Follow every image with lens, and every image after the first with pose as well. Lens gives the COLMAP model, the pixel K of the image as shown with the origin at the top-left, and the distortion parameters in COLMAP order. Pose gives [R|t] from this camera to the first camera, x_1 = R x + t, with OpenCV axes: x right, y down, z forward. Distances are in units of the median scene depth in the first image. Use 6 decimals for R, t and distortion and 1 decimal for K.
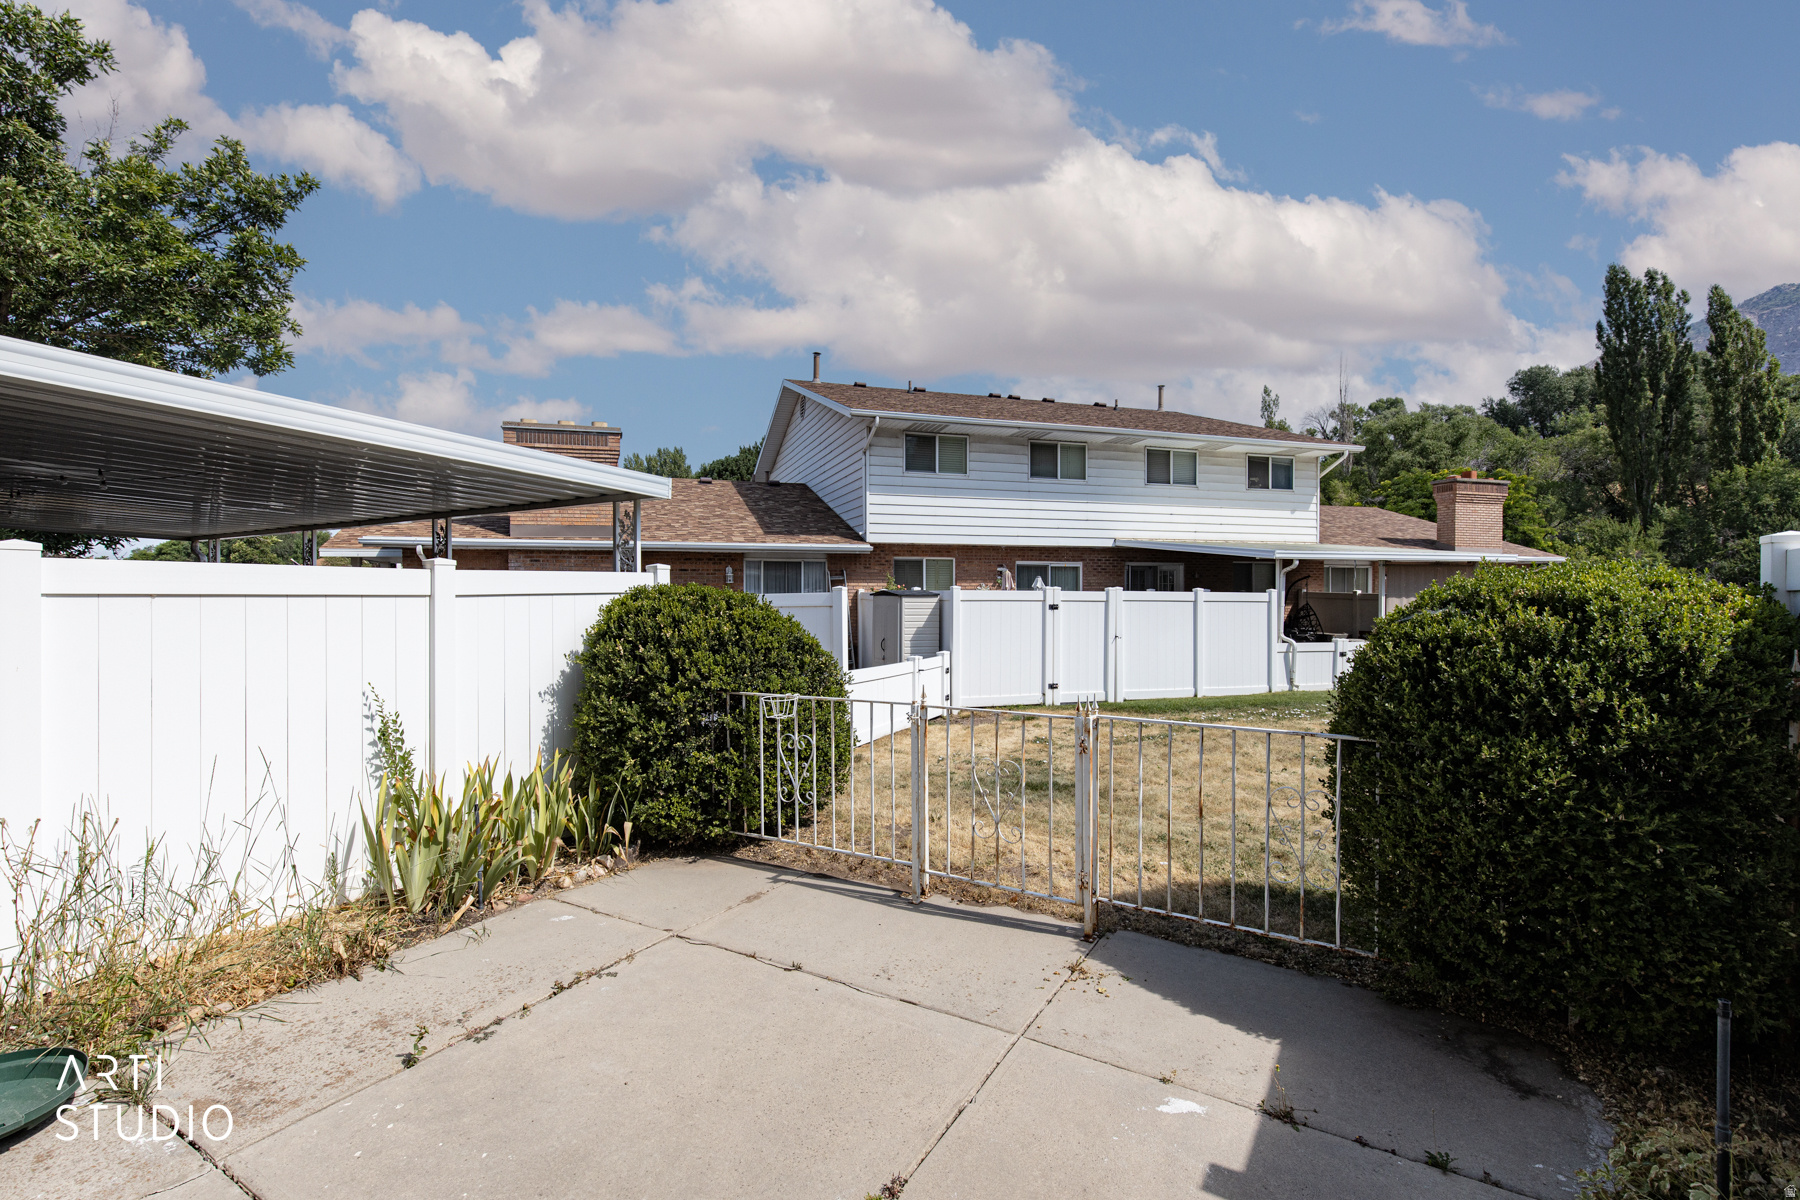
lens RADIAL K [[815.6, 0, 901.7], [0, 815.6, 605.8], [0, 0, 1]] dist [0.003160, 0.000558]
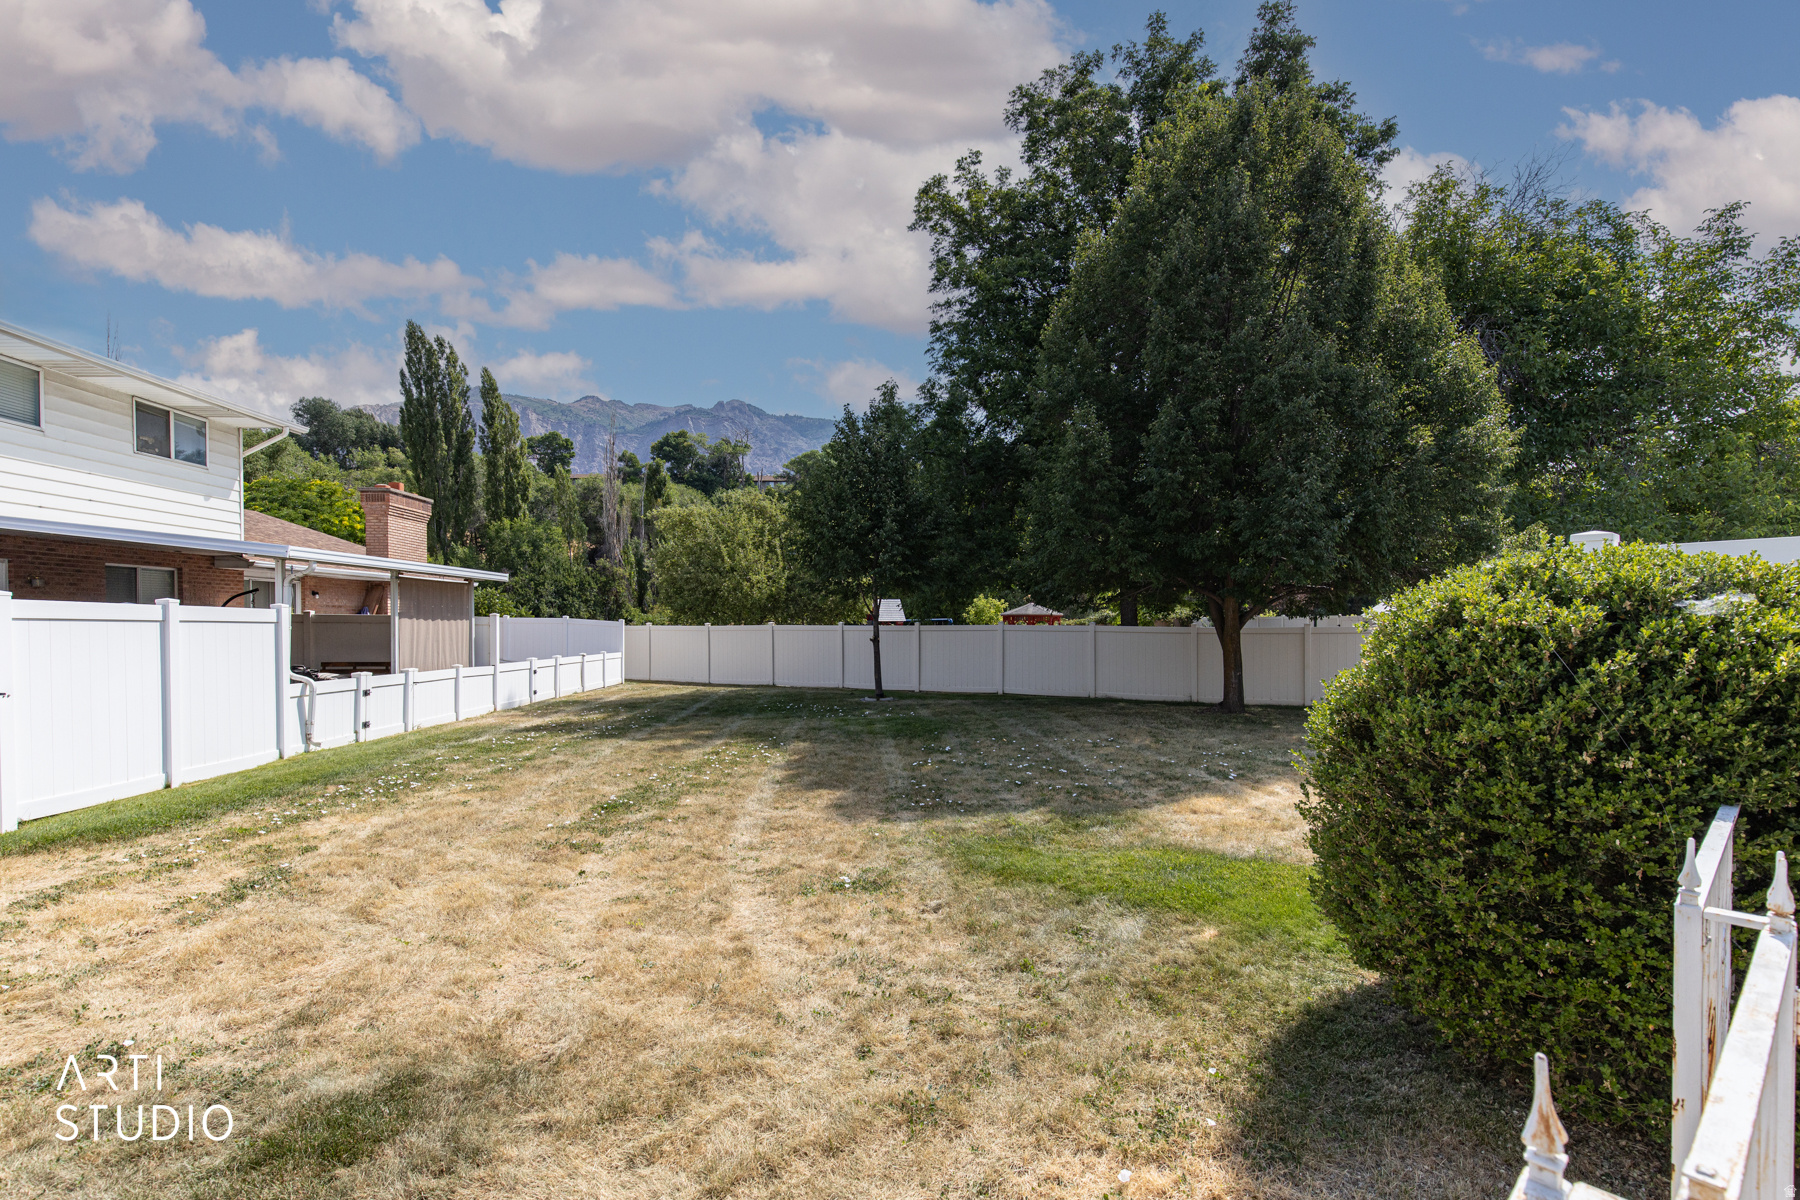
lens RADIAL K [[822.8, 0, 896.8], [0, 822.8, 632.7], [0, 0, 1]] dist [0.009171, -0.000243]
pose [[0.287573, -0.012404, 0.957678, -0.027797], [0.015123, 0.999850, 0.008409, 0.002995], [-0.957639, 0.012065, 0.287717, 0.190336]]
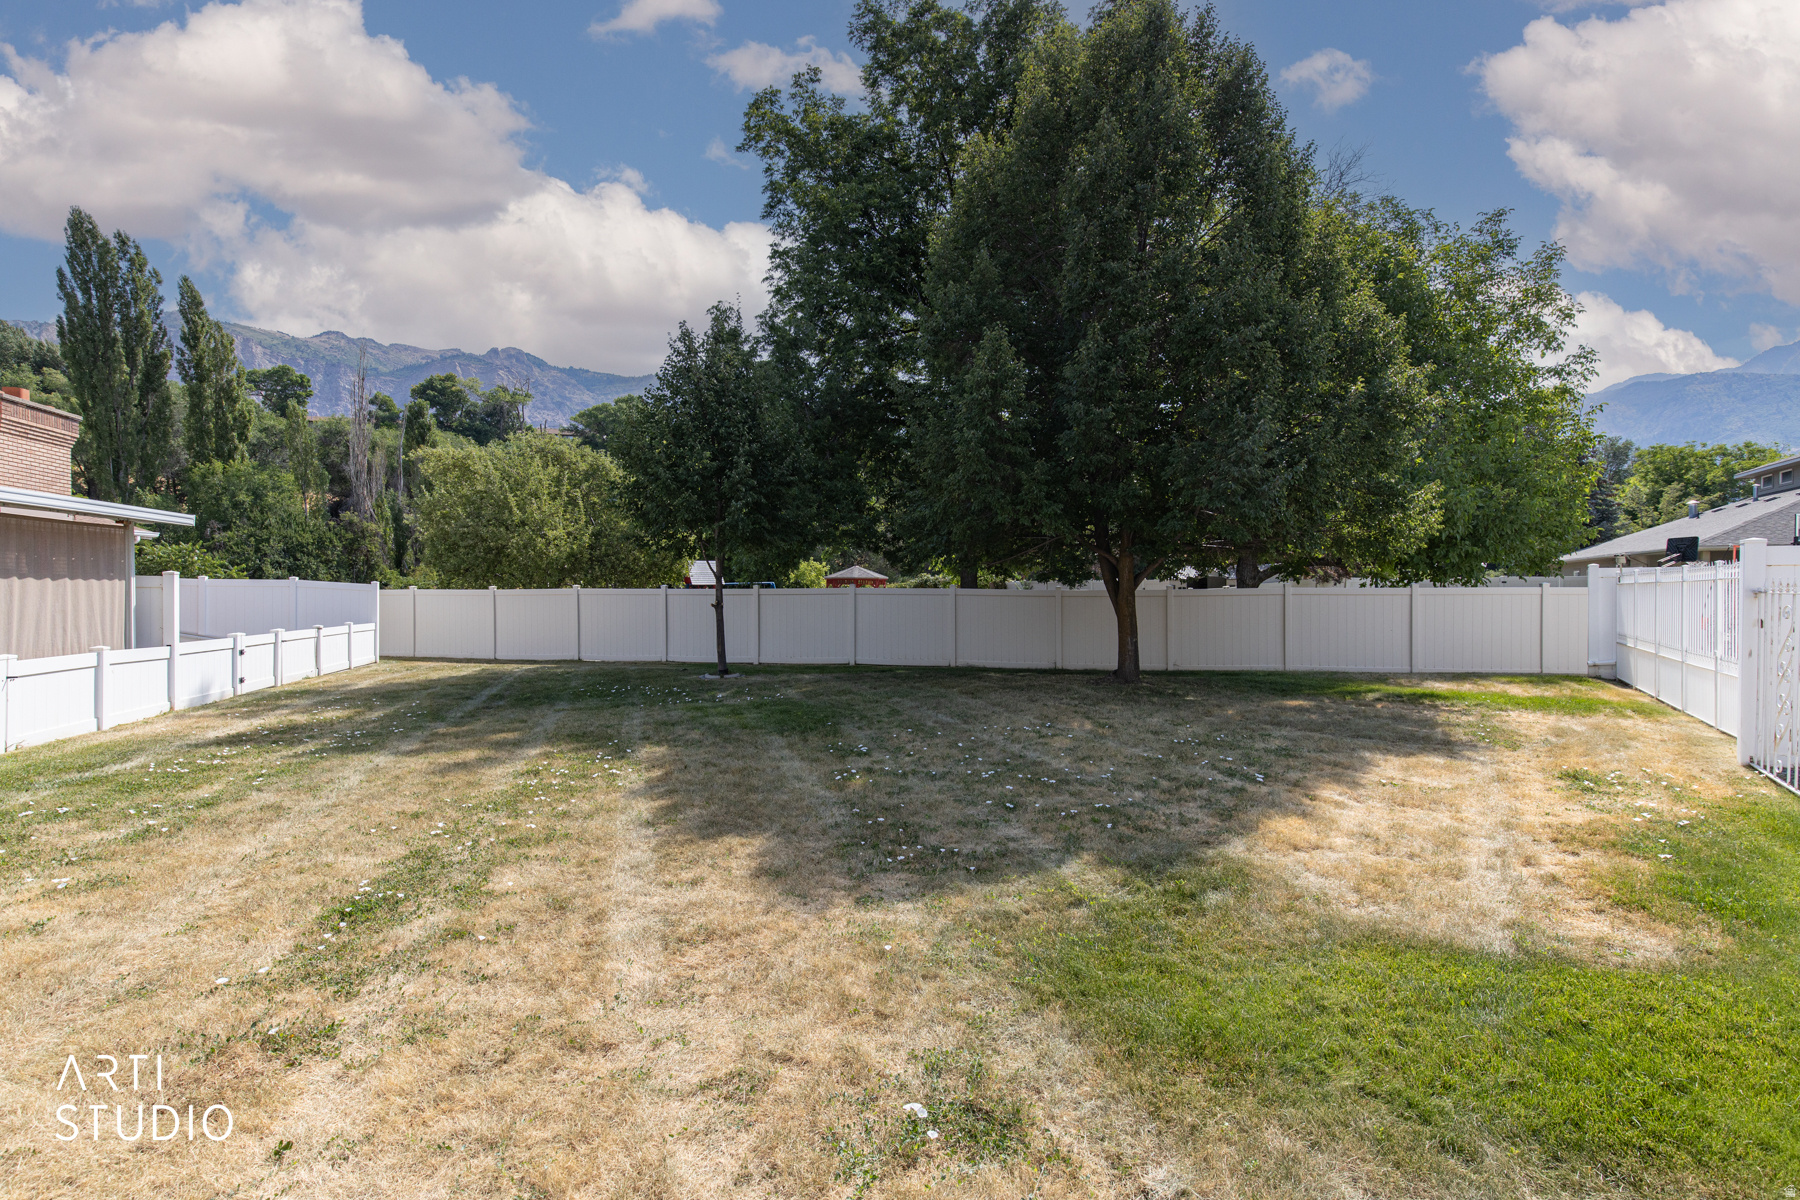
lens RADIAL K [[818.2, 0, 900.0], [0, 818.2, 592.4], [0, 0, 1]] dist [0.008172, -0.000067]
pose [[0.043897, -0.007313, 0.999009, 0.065772], [0.016091, 0.999849, 0.006612, 0.003658], [-0.998906, 0.015785, 0.044008, 0.257998]]
